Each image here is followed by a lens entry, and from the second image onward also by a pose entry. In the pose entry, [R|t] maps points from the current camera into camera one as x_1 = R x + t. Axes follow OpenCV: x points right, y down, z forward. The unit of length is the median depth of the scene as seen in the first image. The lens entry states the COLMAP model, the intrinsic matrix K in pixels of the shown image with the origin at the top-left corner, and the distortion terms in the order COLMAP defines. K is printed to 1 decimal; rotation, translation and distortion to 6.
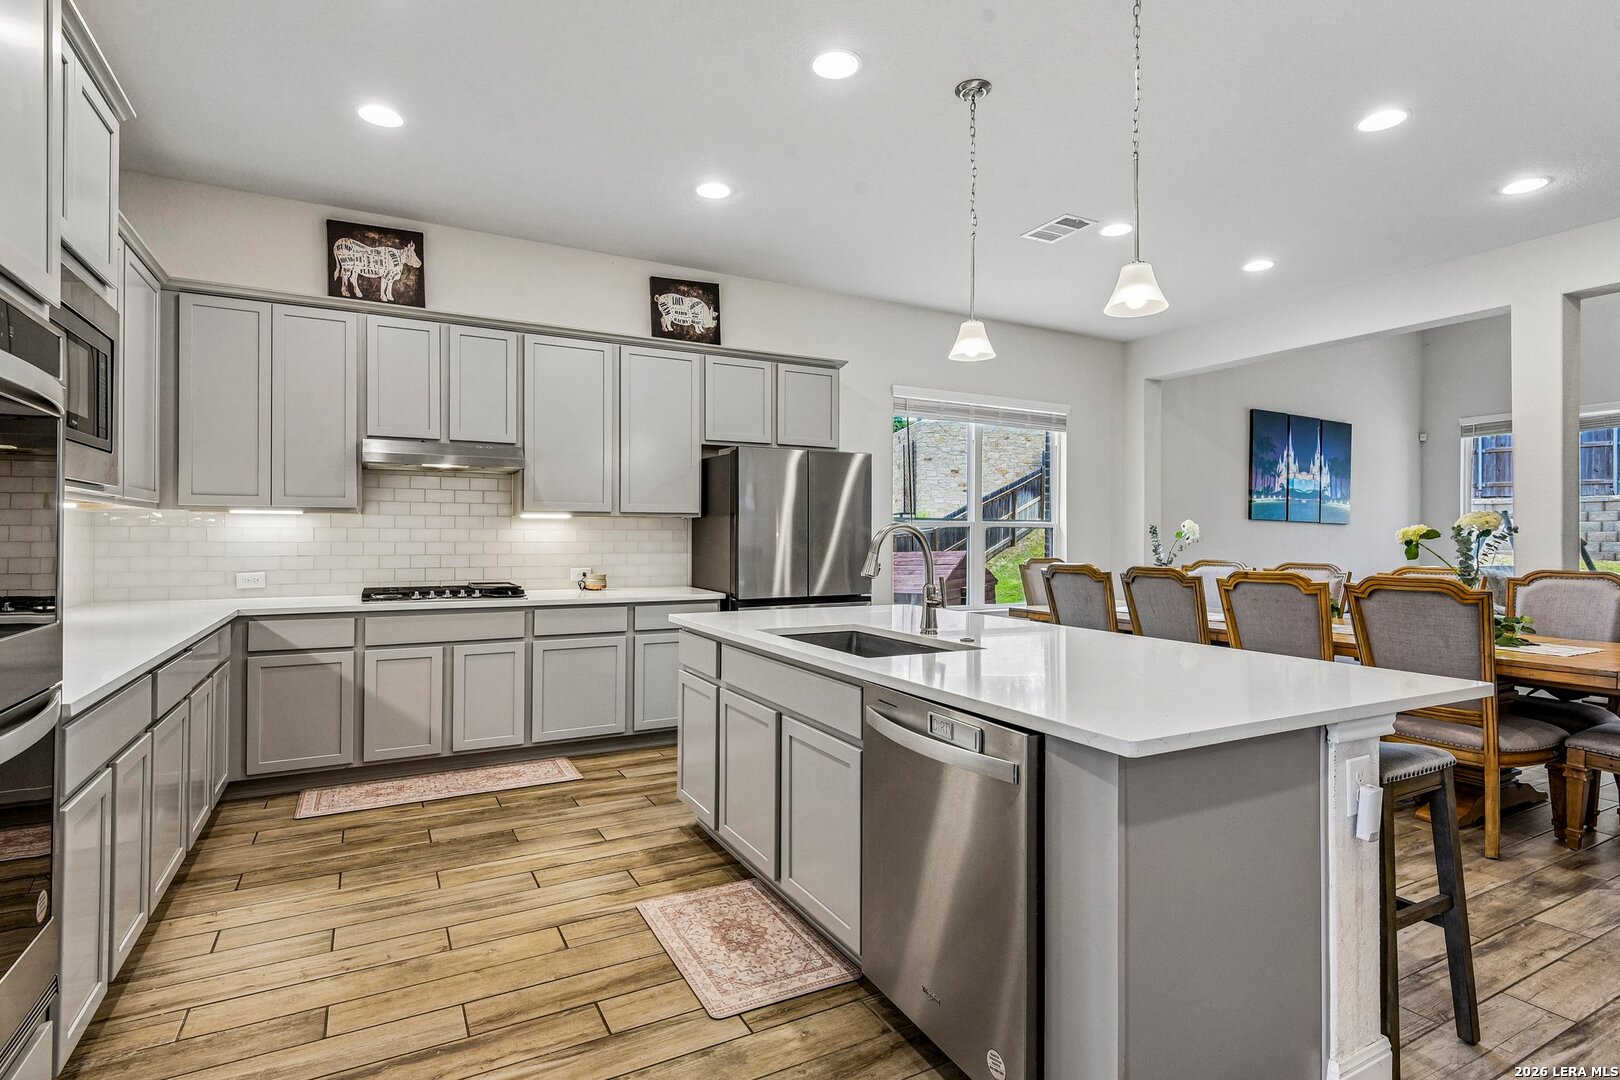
lens RADIAL K [[758.6, 0, 873.4], [0, 758.6, 538.5], [0, 0, 1]] dist [0.002266, -0.000266]
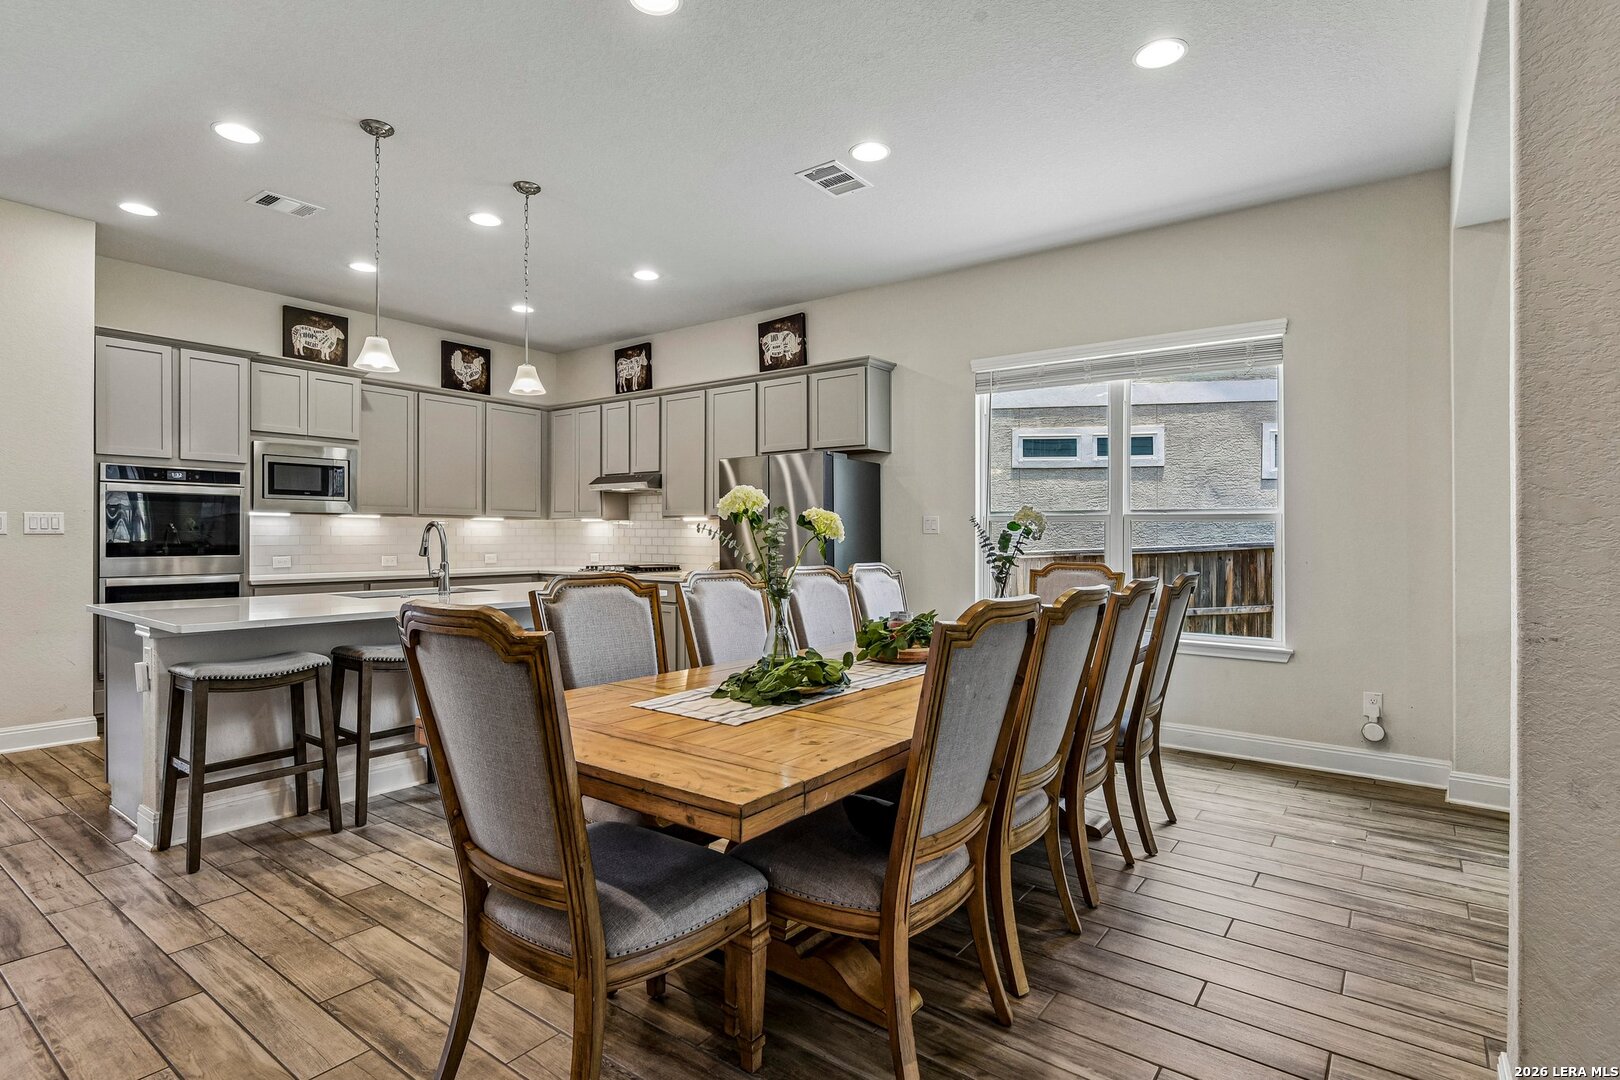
lens RADIAL K [[790.4, 0, 744.3], [0, 790.4, 515.8], [0, 0, 1]] dist [0.000601, 0.000684]
pose [[0.411923, -0.026215, -0.910841, 0.549440], [-0.007057, 0.999464, -0.031957, 0.005545], [0.911191, 0.019592, 0.411517, 0.287764]]
